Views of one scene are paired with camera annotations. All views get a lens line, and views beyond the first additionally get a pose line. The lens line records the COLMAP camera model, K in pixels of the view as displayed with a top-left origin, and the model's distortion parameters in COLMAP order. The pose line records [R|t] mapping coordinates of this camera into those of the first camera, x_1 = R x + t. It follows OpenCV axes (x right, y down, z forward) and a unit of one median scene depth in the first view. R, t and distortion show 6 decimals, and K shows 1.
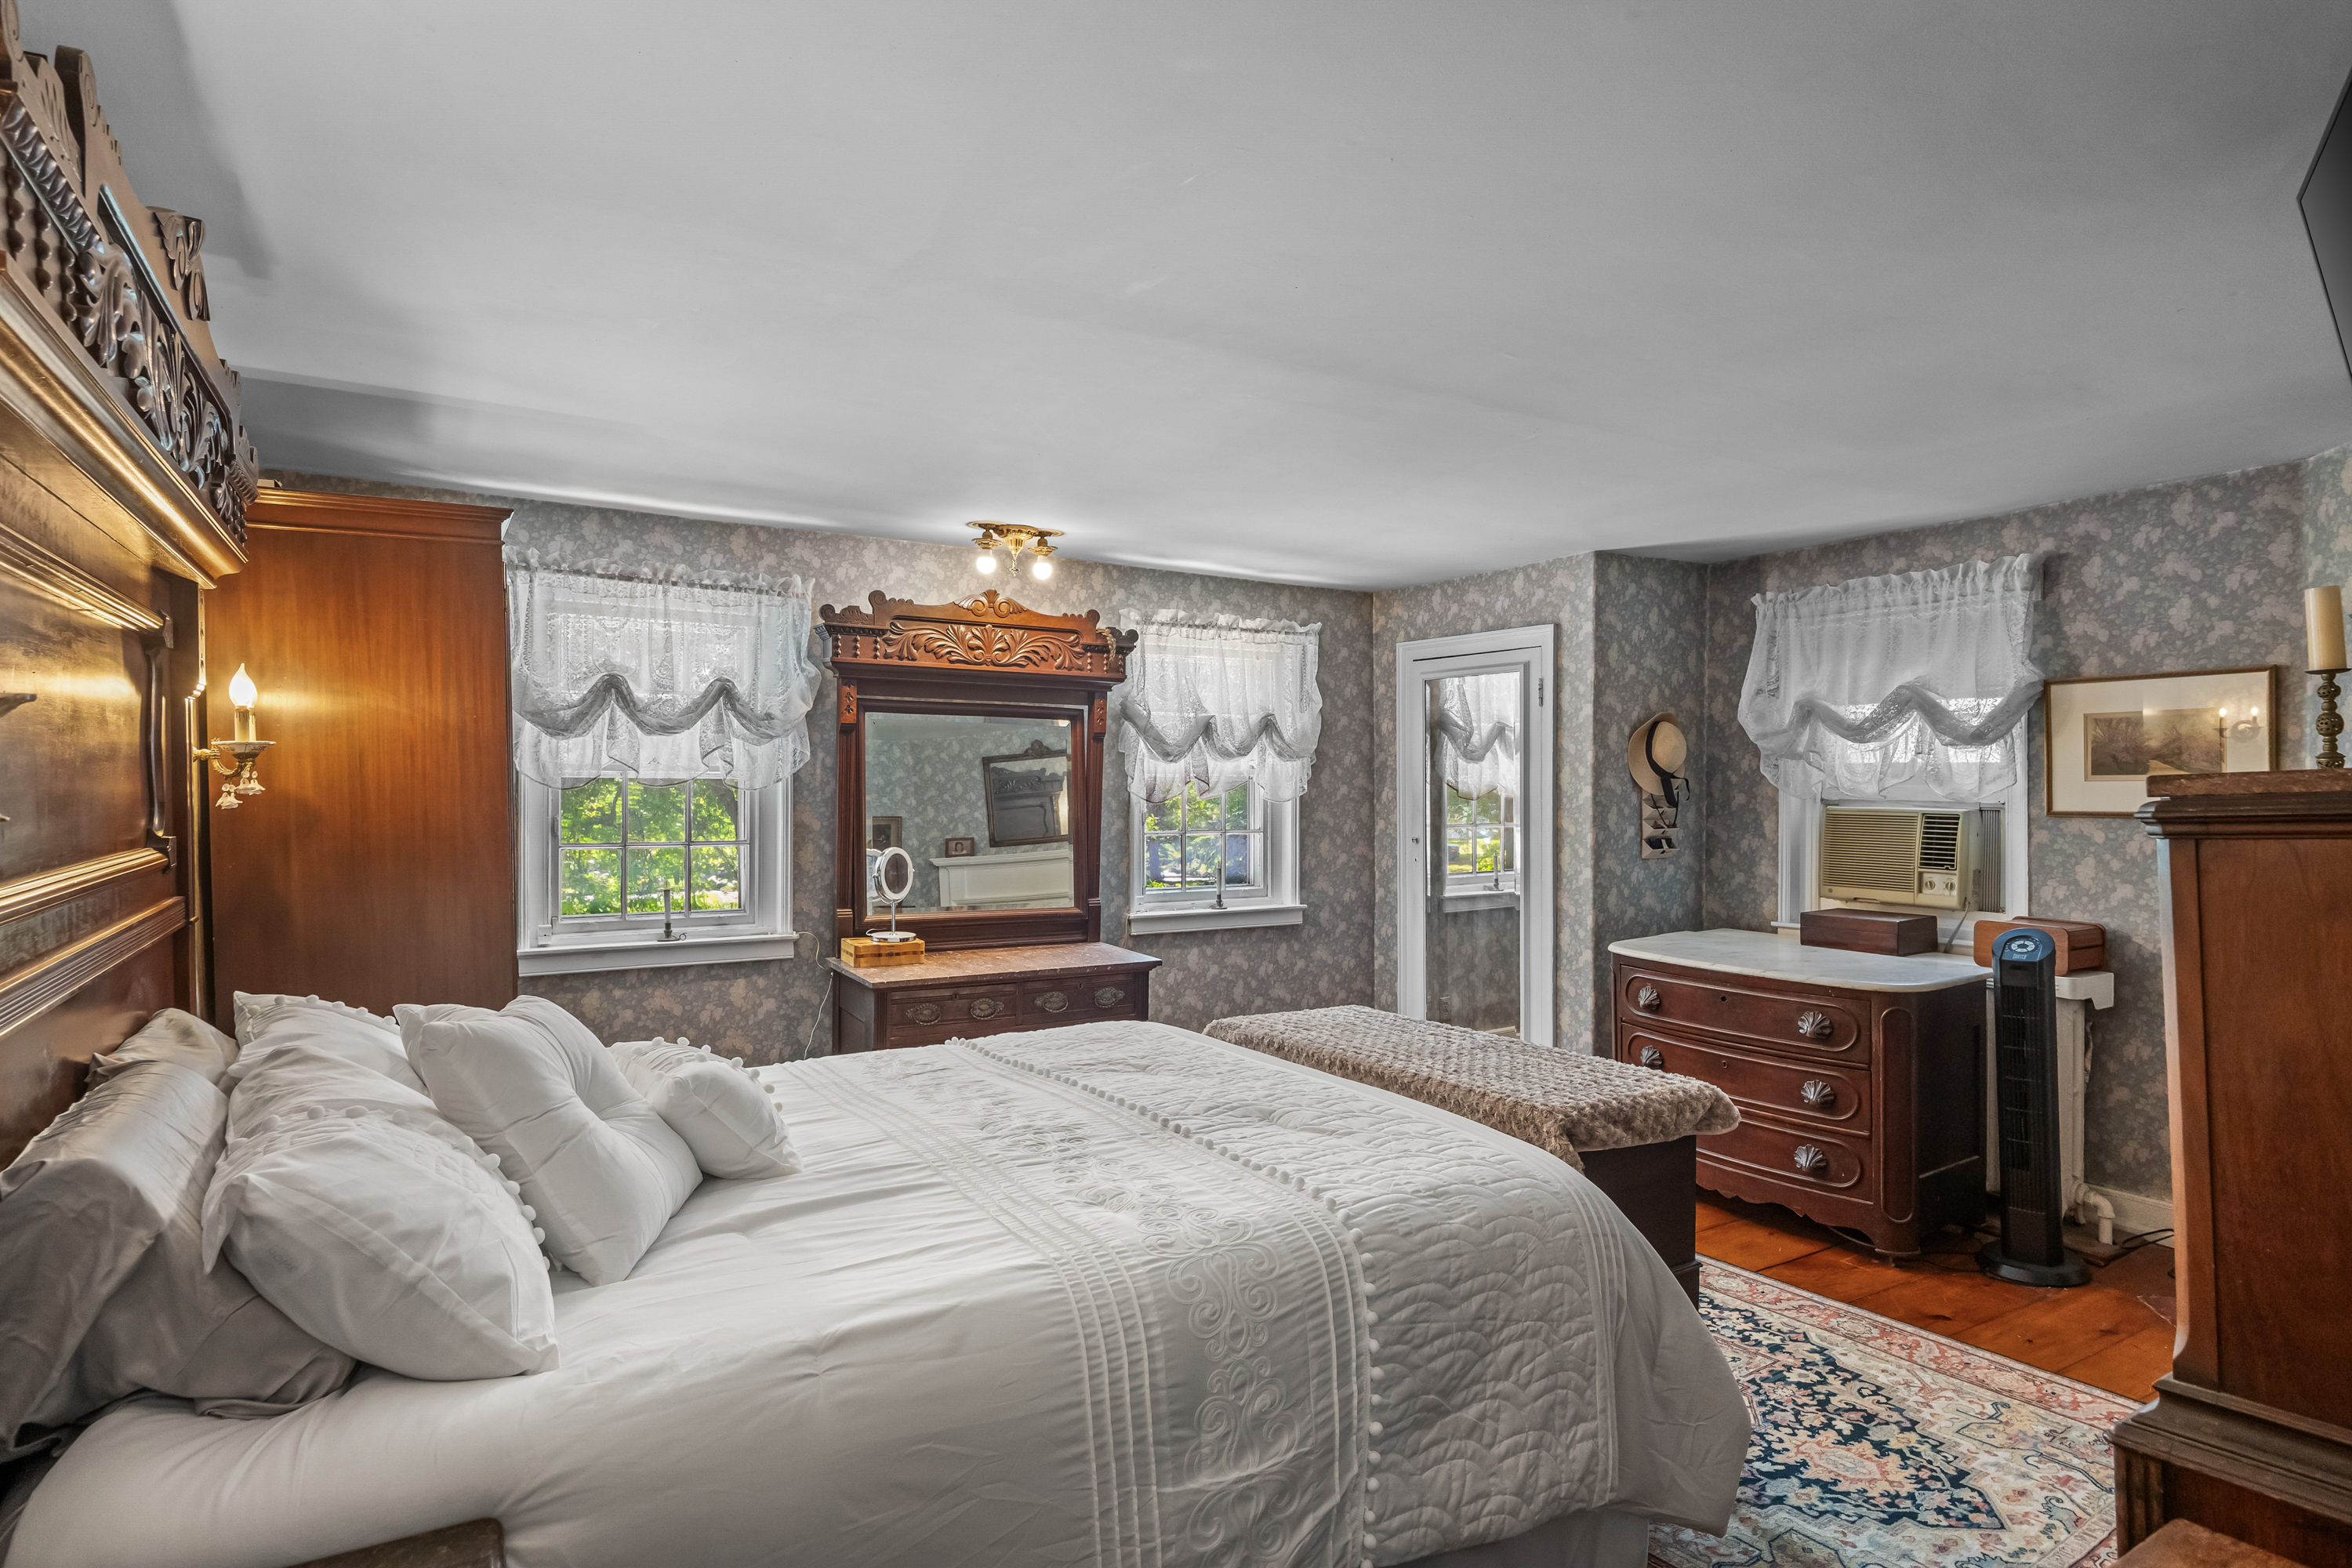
lens RADIAL K [[1261.0, 0, 1173.0], [0, 1261.0, 785.5], [0, 0, 1]] dist [-0.001831, -0.000335]
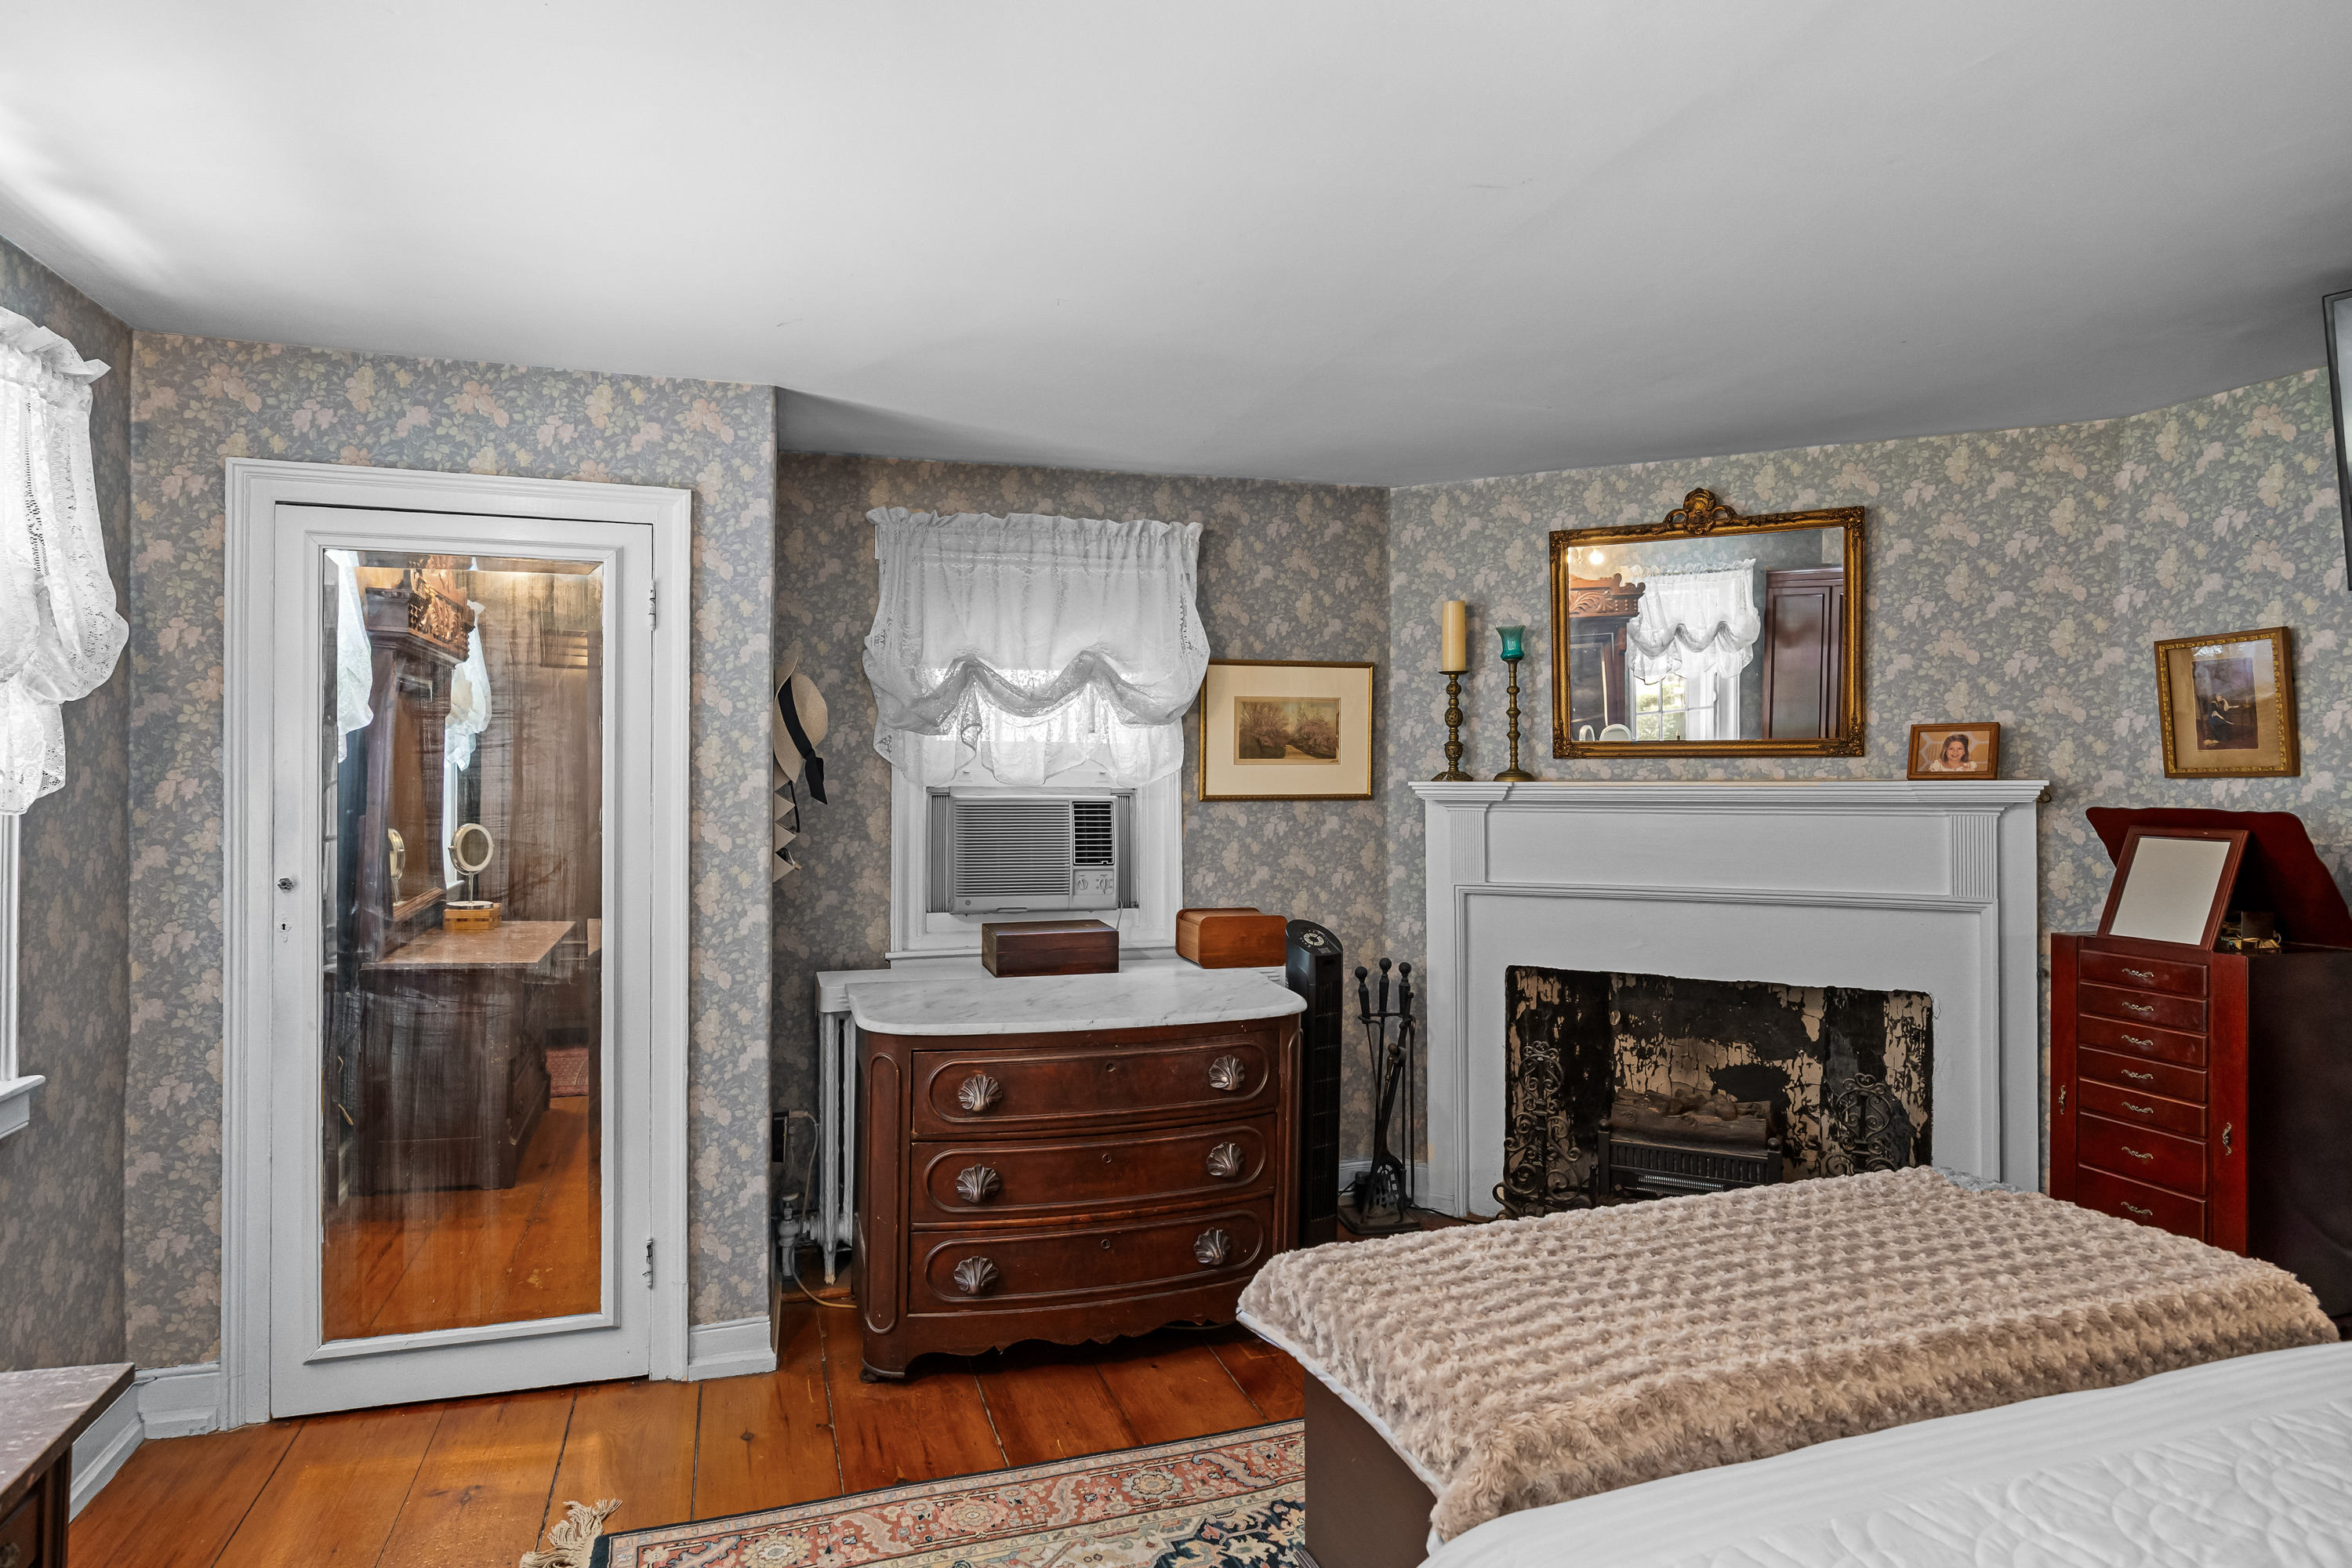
lens RADIAL K [[1298.3, 0, 1167.2], [0, 1298.3, 762.7], [0, 0, 1]] dist [-0.000957, -0.000222]
pose [[0.251162, 0.003959, 0.967937, -0.247349], [-0.000396, 0.999992, -0.003988, -0.000836], [-0.967945, 0.000619, 0.251162, 0.717984]]
